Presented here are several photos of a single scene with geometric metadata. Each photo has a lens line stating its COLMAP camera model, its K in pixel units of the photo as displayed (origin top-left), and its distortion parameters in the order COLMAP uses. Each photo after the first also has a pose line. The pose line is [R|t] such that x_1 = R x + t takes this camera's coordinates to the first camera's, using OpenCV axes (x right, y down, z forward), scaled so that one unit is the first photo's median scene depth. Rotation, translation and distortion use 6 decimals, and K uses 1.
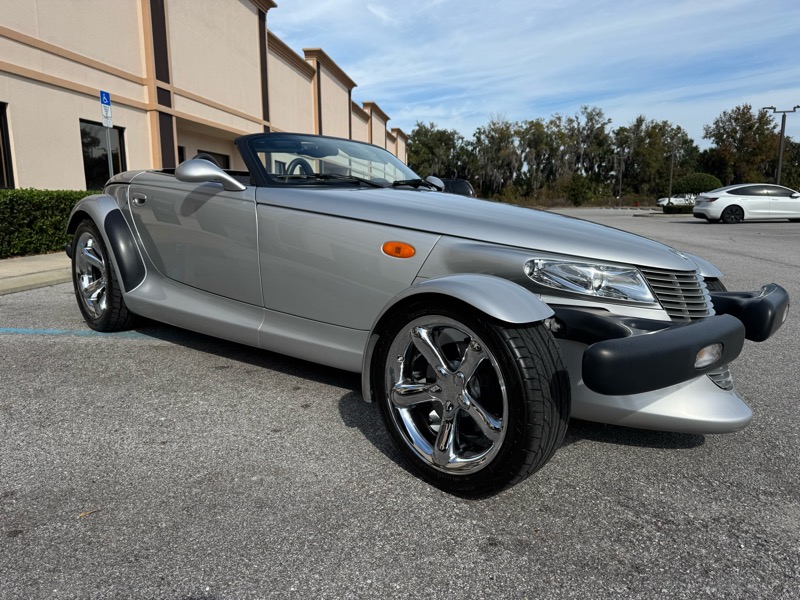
lens RADIAL K [[568.5, 0, 393.5], [0, 568.5, 300.1], [0, 0, 1]] dist [0.025113, -0.032614]
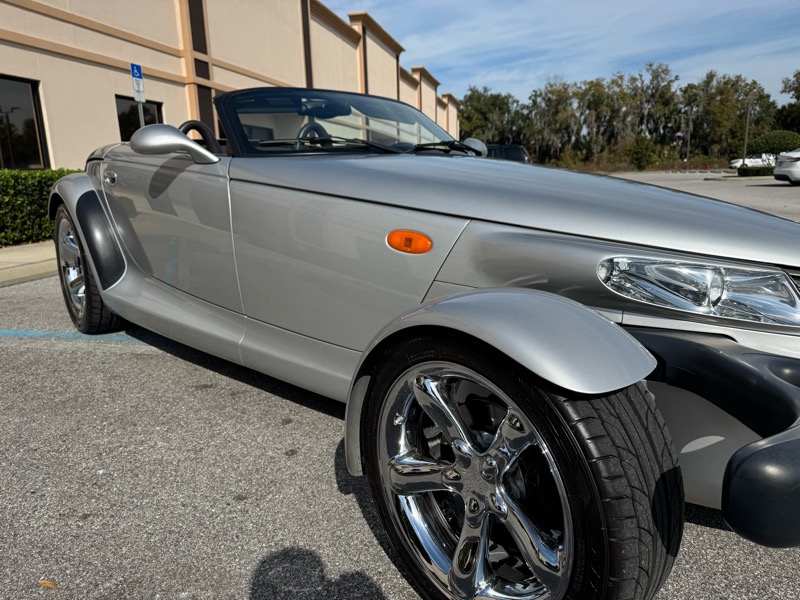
lens RADIAL K [[568.5, 0, 394.0], [0, 568.5, 303.6], [0, 0, 1]] dist [0.025113, -0.032614]
pose [[0.995665, -0.007045, -0.092741, 0.043296], [0.012161, 0.998428, 0.054718, -0.041377], [0.092210, -0.055609, 0.994186, 0.239398]]
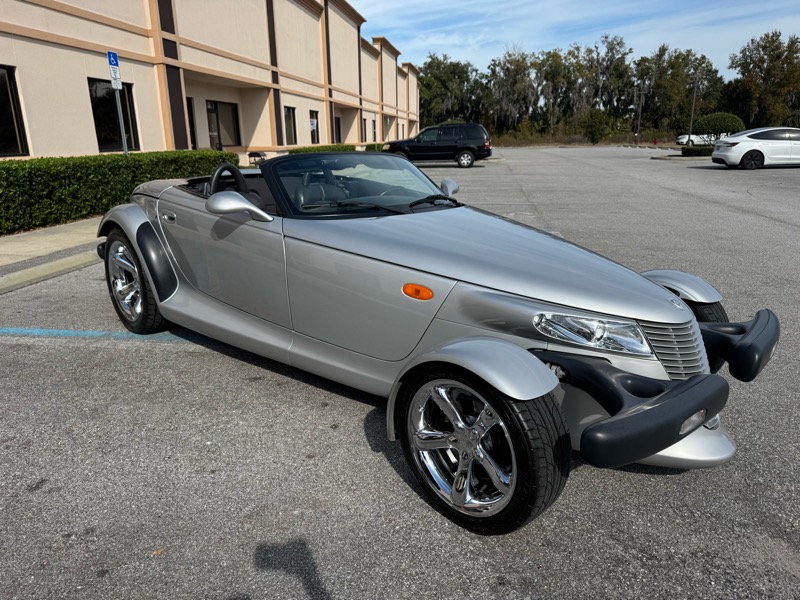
lens RADIAL K [[568.5, 0, 397.3], [0, 568.5, 303.8], [0, 0, 1]] dist [0.025113, -0.032614]
pose [[0.999877, -0.005715, -0.014574, -0.012111], [0.007319, 0.993622, 0.112529, -0.151601], [0.013838, -0.112622, 0.993542, -0.064516]]
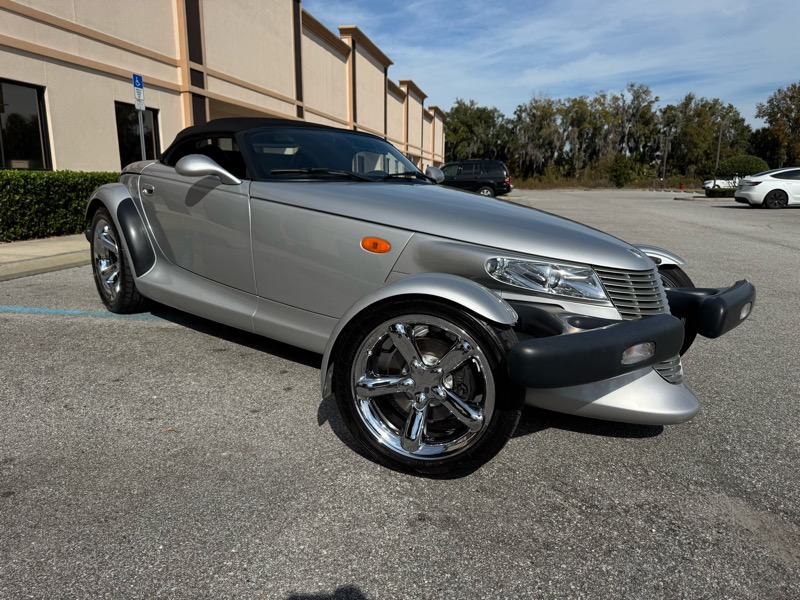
lens RADIAL K [[568.5, 0, 400.1], [0, 568.5, 304.7], [0, 0, 1]] dist [0.025113, -0.032614]
pose [[0.998449, 0.019063, -0.052313, 0.095682], [-0.016822, 0.998936, 0.042945, -0.019329], [0.053076, -0.041998, 0.997707, -0.048284]]
